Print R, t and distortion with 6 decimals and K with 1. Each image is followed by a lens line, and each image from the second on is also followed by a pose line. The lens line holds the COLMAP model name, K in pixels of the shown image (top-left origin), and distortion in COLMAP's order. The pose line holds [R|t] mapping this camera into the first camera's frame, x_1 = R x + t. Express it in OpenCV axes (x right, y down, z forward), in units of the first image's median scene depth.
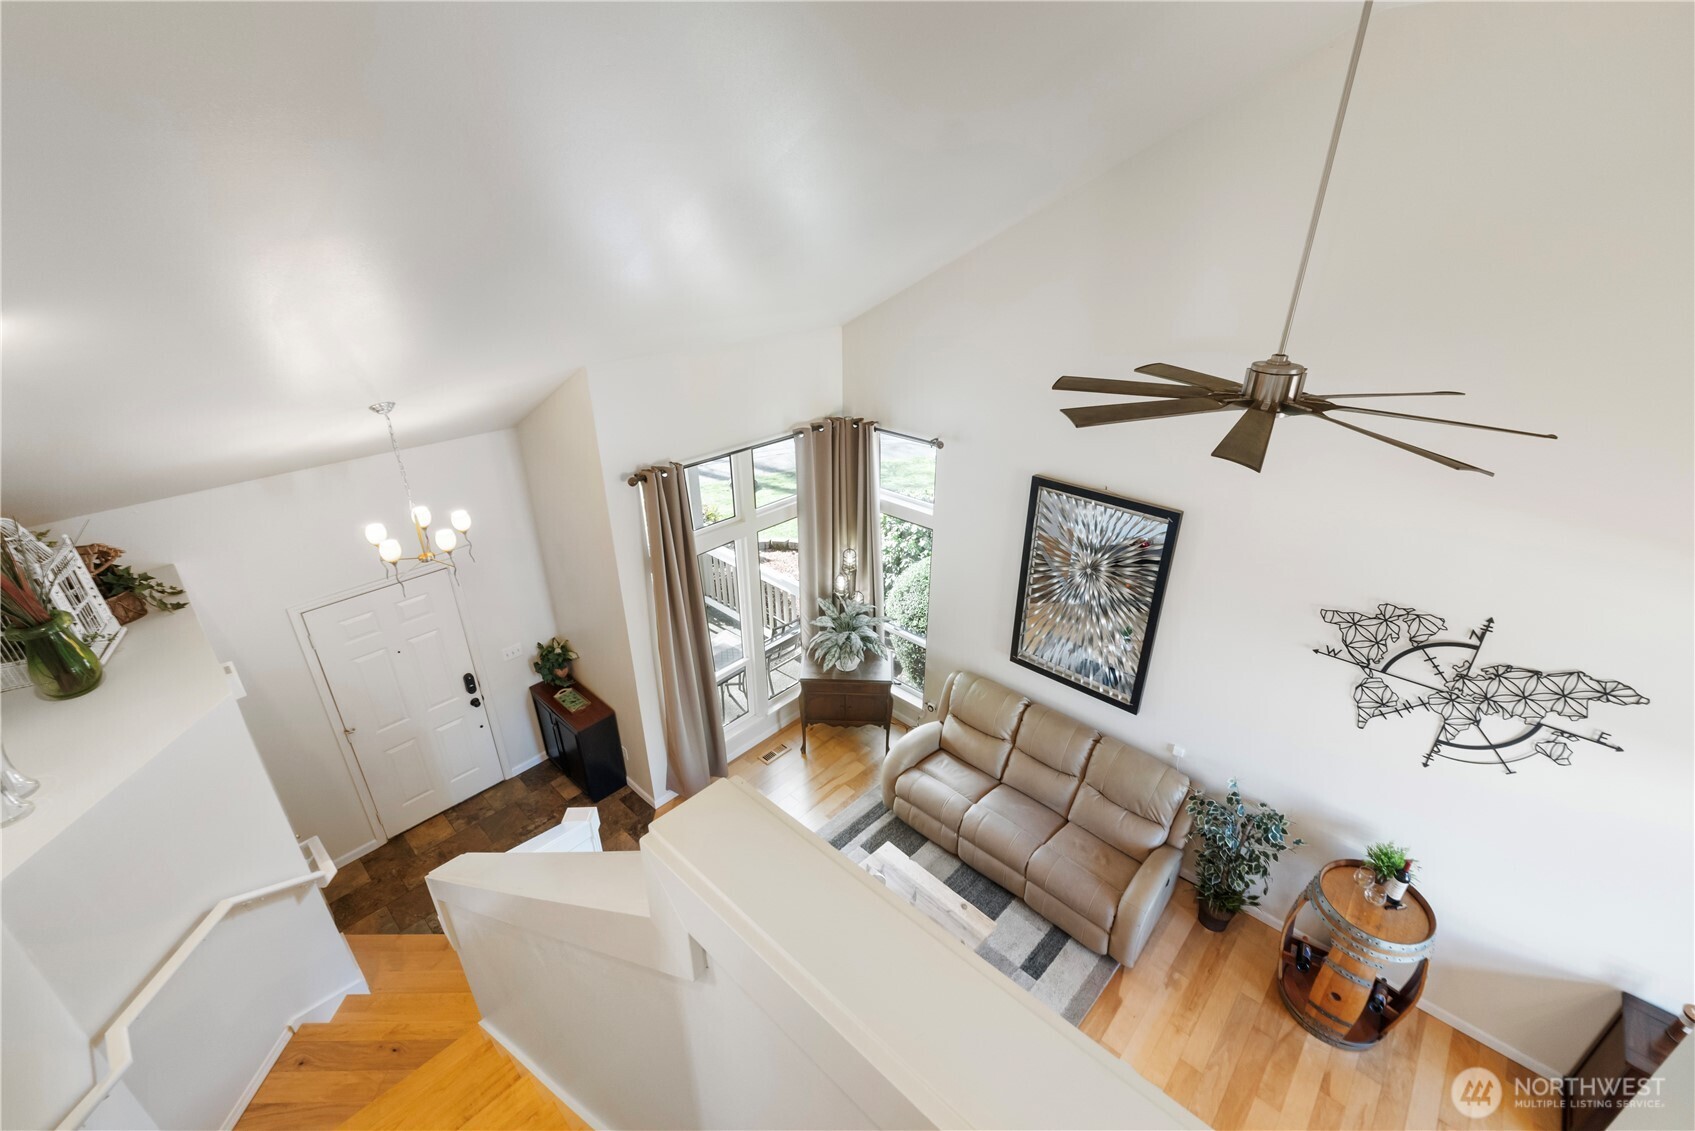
lens RADIAL K [[718.2, 0, 846.3], [0, 718.2, 563.1], [0, 0, 1]] dist [-0.007188, -0.000538]
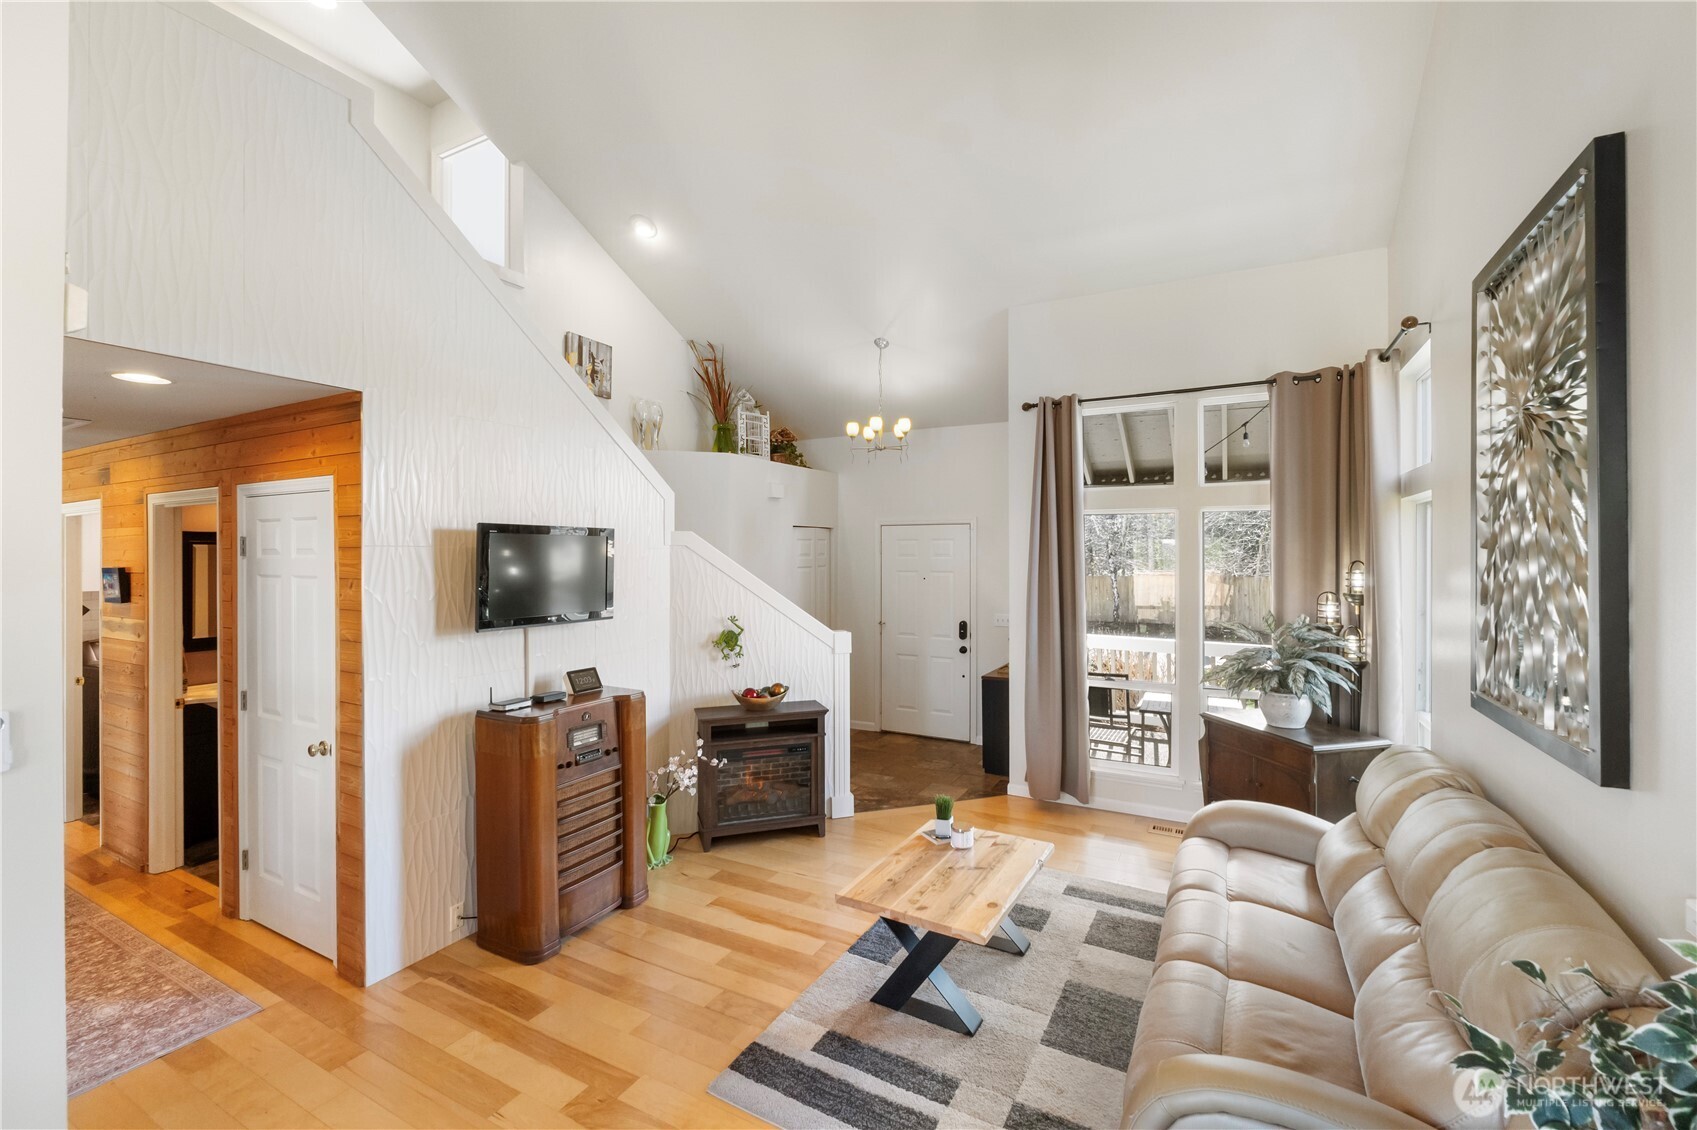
lens RADIAL K [[715.0, 0, 846.4], [0, 715.0, 556.1], [0, 0, 1]] dist [-0.001605, -0.000060]
pose [[0.257384, 0.005132, -0.966295, 0.834566], [-0.423441, 0.899462, -0.108011, 0.395447], [0.868591, 0.436970, 0.233681, 0.746118]]
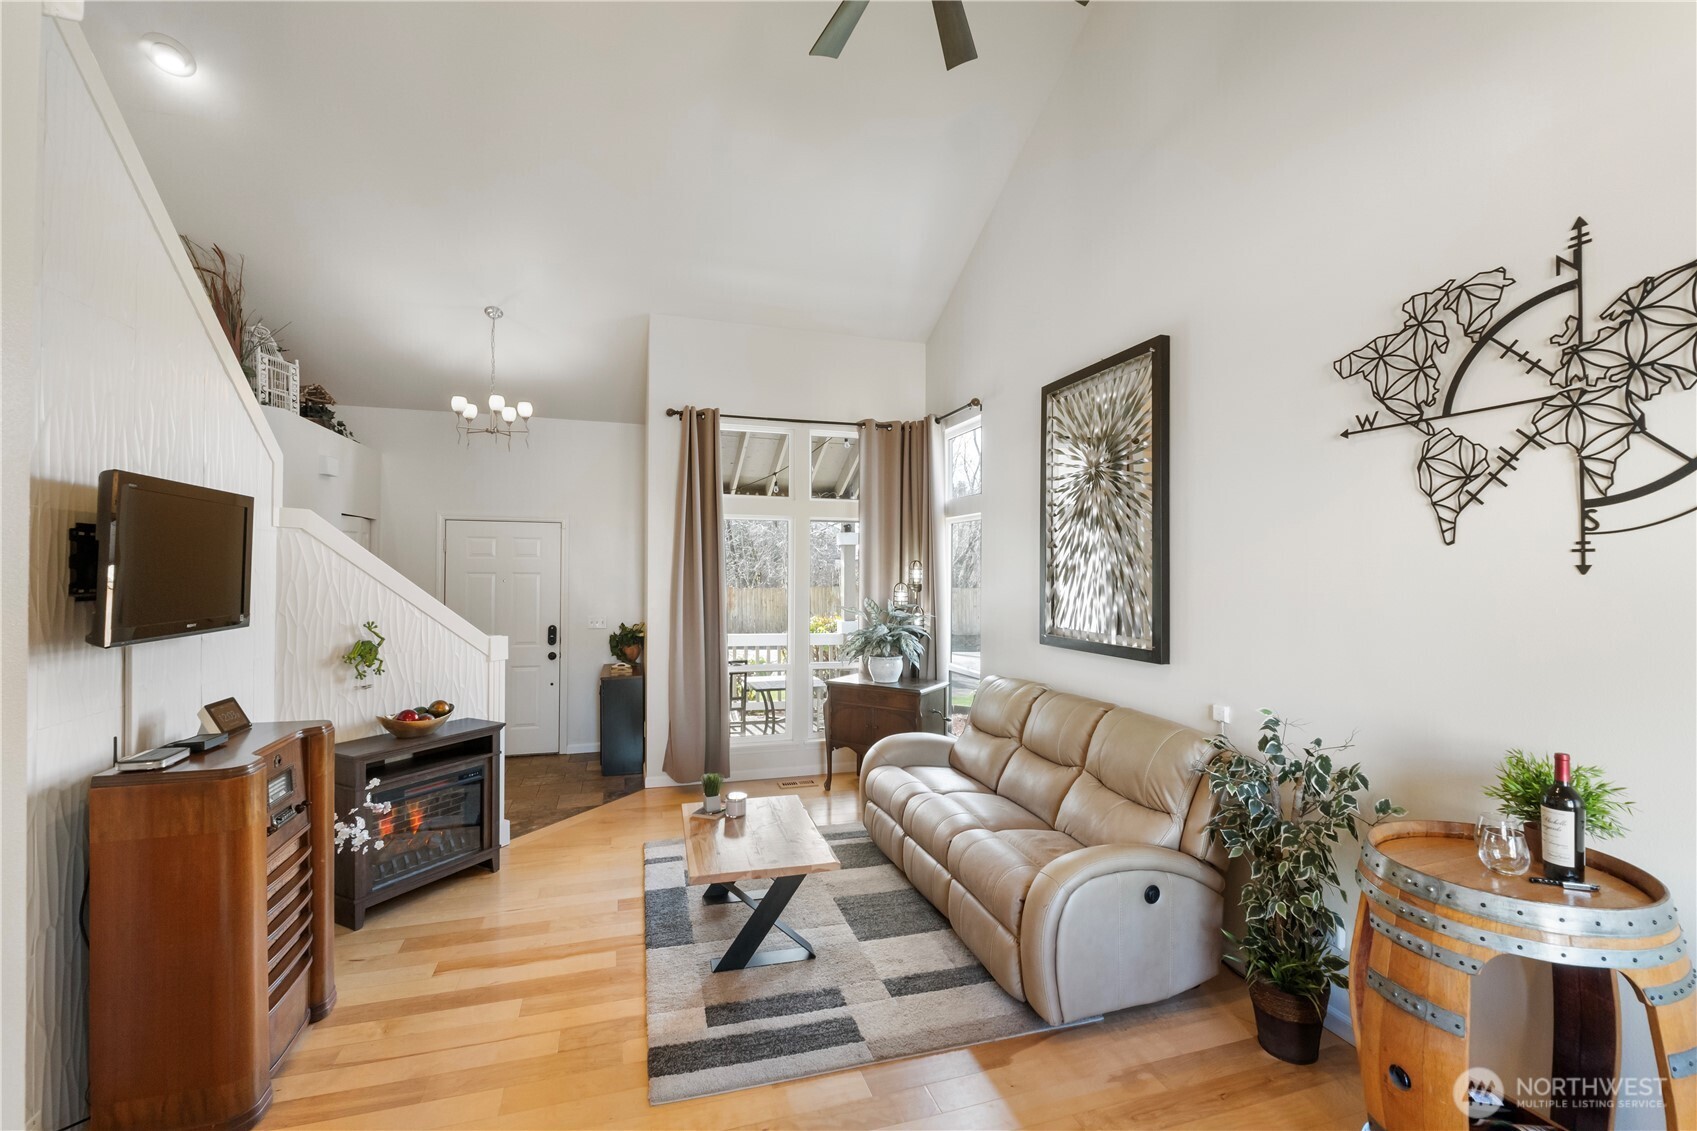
lens RADIAL K [[725.0, 0, 847.9], [0, 725.0, 563.2], [0, 0, 1]] dist [-0.006914, -0.000227]
pose [[0.869876, 0.003875, -0.493256, 0.633246], [-0.224403, 0.893609, -0.388723, 0.595573], [0.439272, 0.448829, 0.778198, 0.409833]]
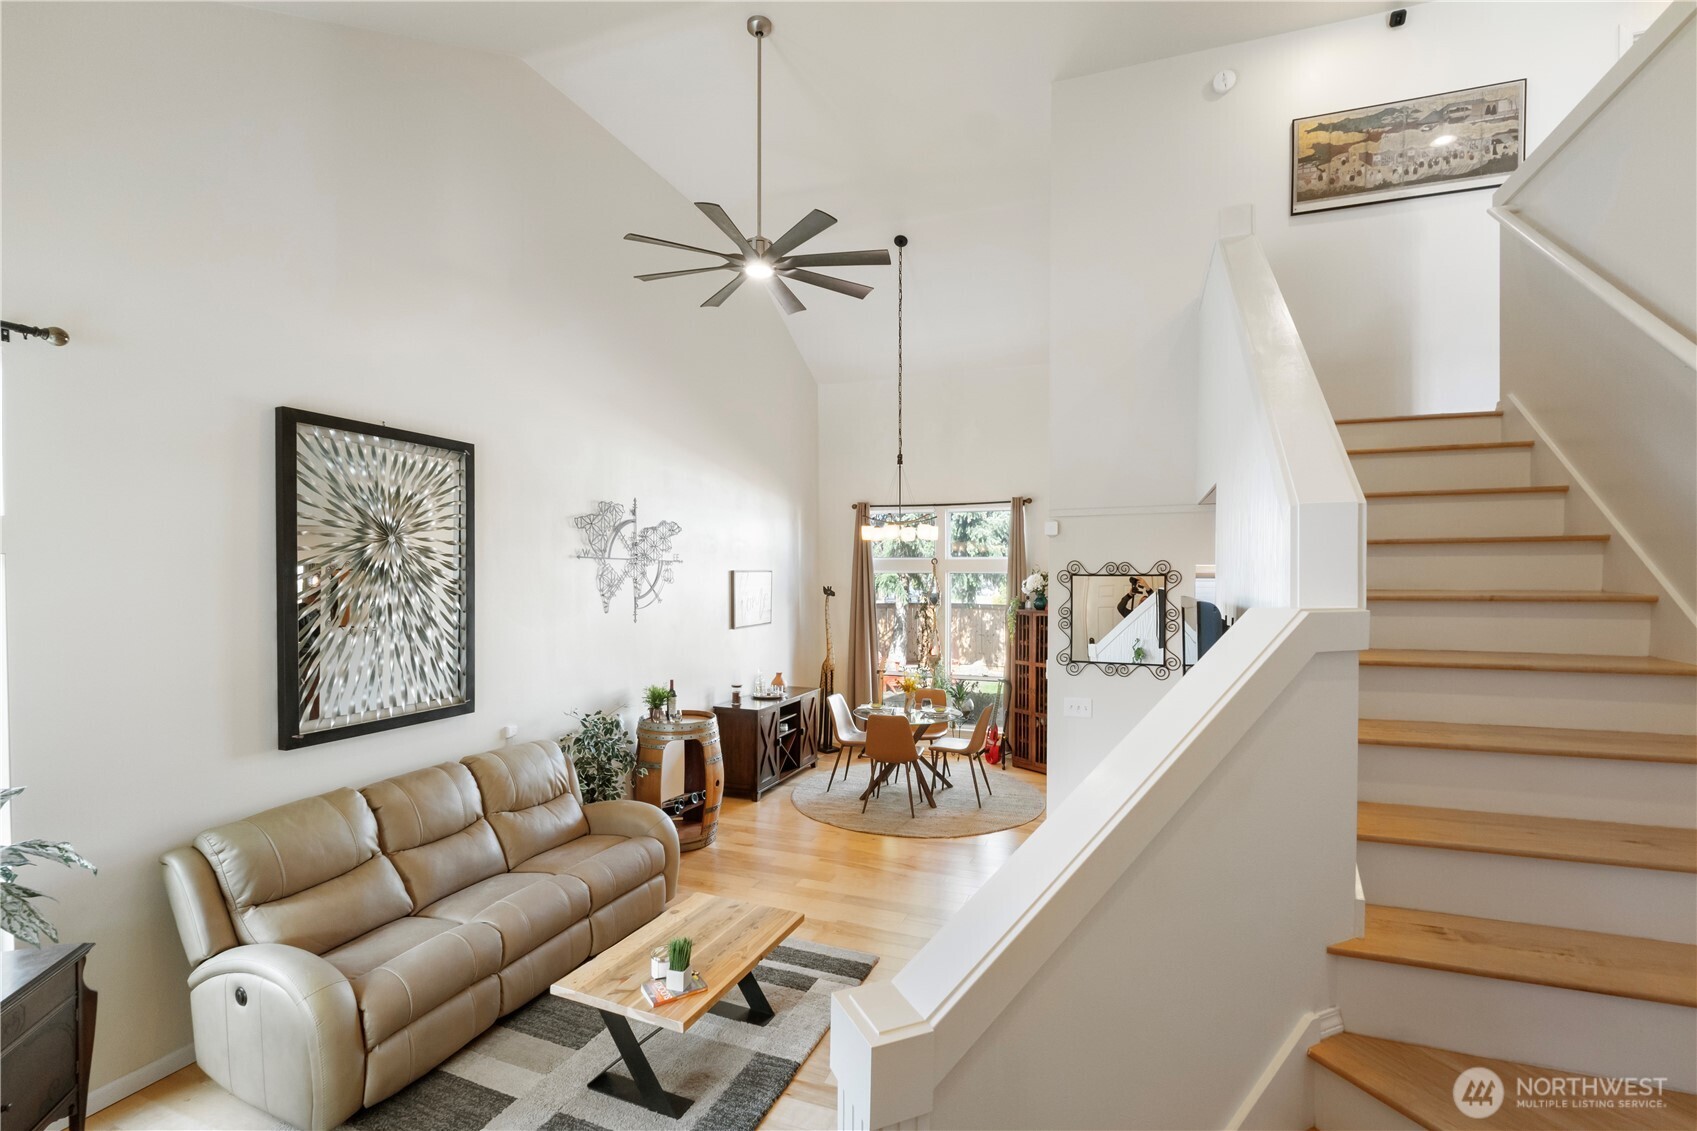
lens RADIAL K [[750.0, 0, 855.1], [0, 750.0, 591.7], [0, 0, 1]] dist [-0.001558, 0.000071]
pose [[-0.379935, -0.012742, 0.924925, -0.720522], [0.406027, 0.896133, 0.179131, 0.147893], [-0.831138, 0.443603, -0.335299, 1.135830]]
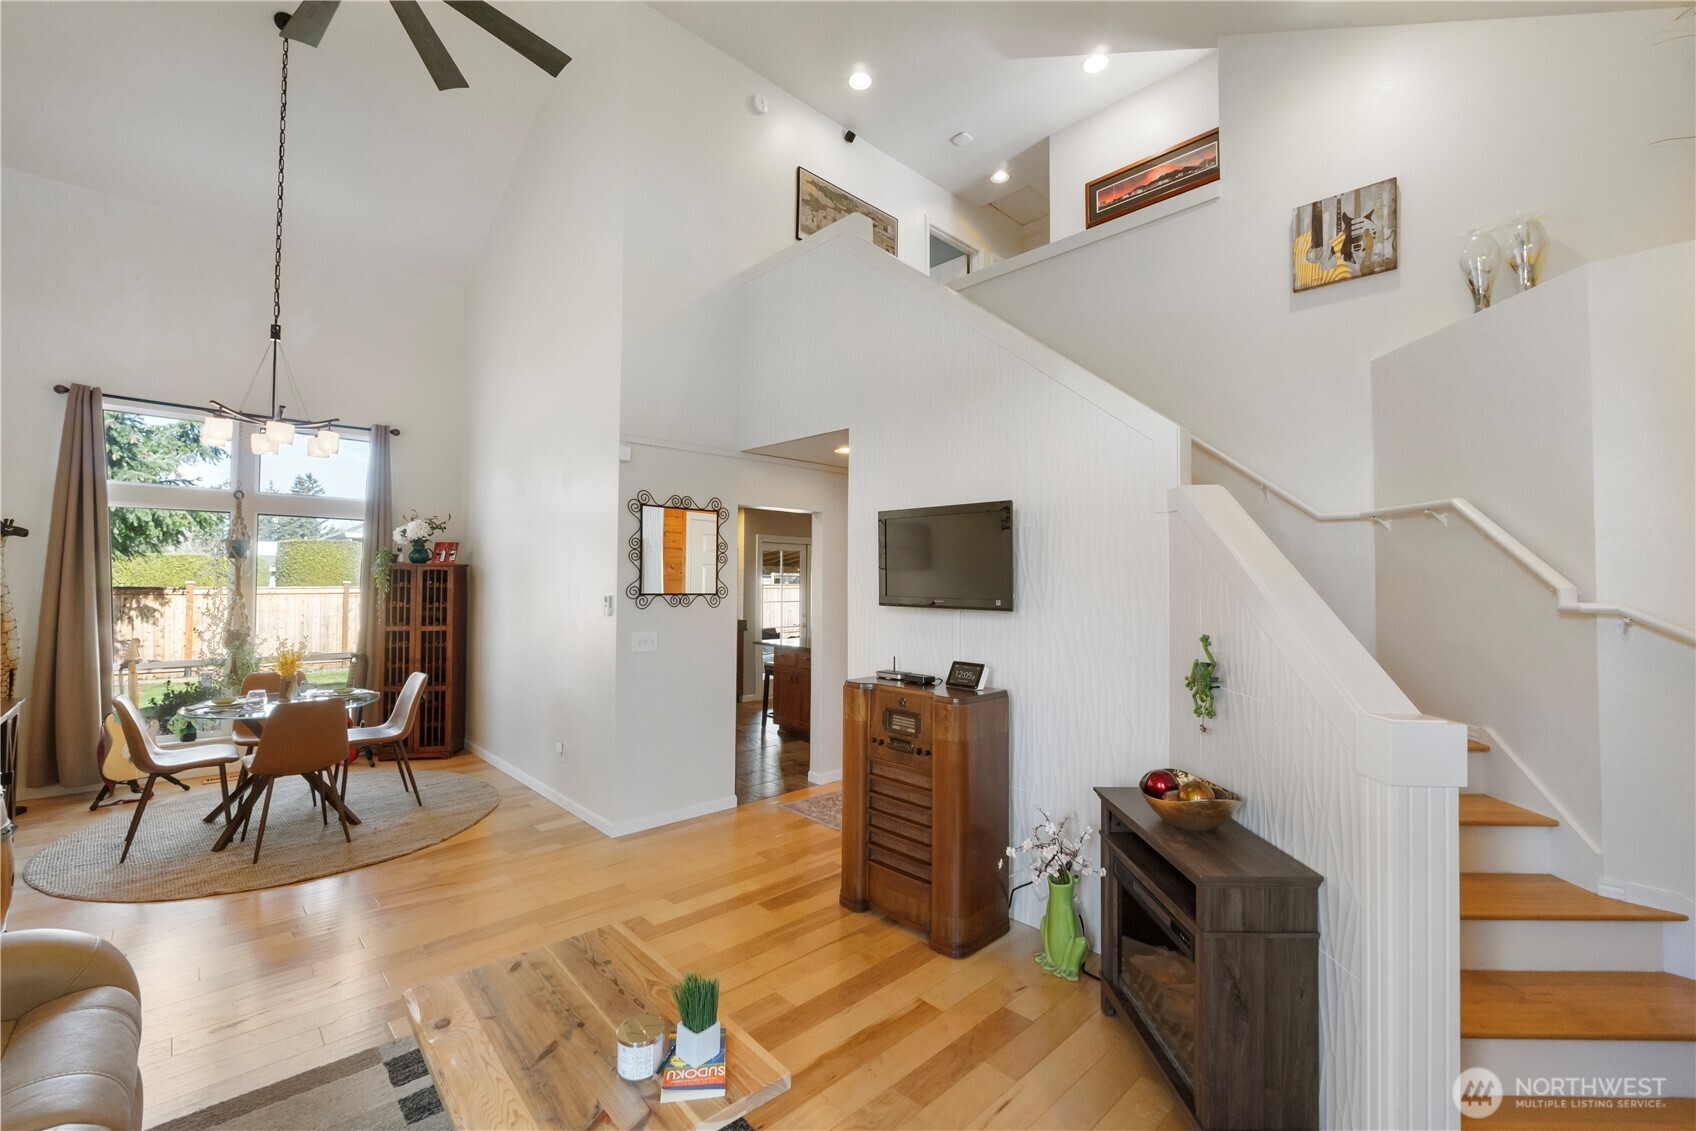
lens RADIAL K [[707.2, 0, 848.0], [0, 707.2, 565.5], [0, 0, 1]] dist [-0.000823, -0.003004]
pose [[-0.998450, -0.002350, 0.055611, -0.093557], [0.021203, 0.907718, 0.419046, 0.112254], [-0.051464, 0.419575, -0.906261, 1.461056]]
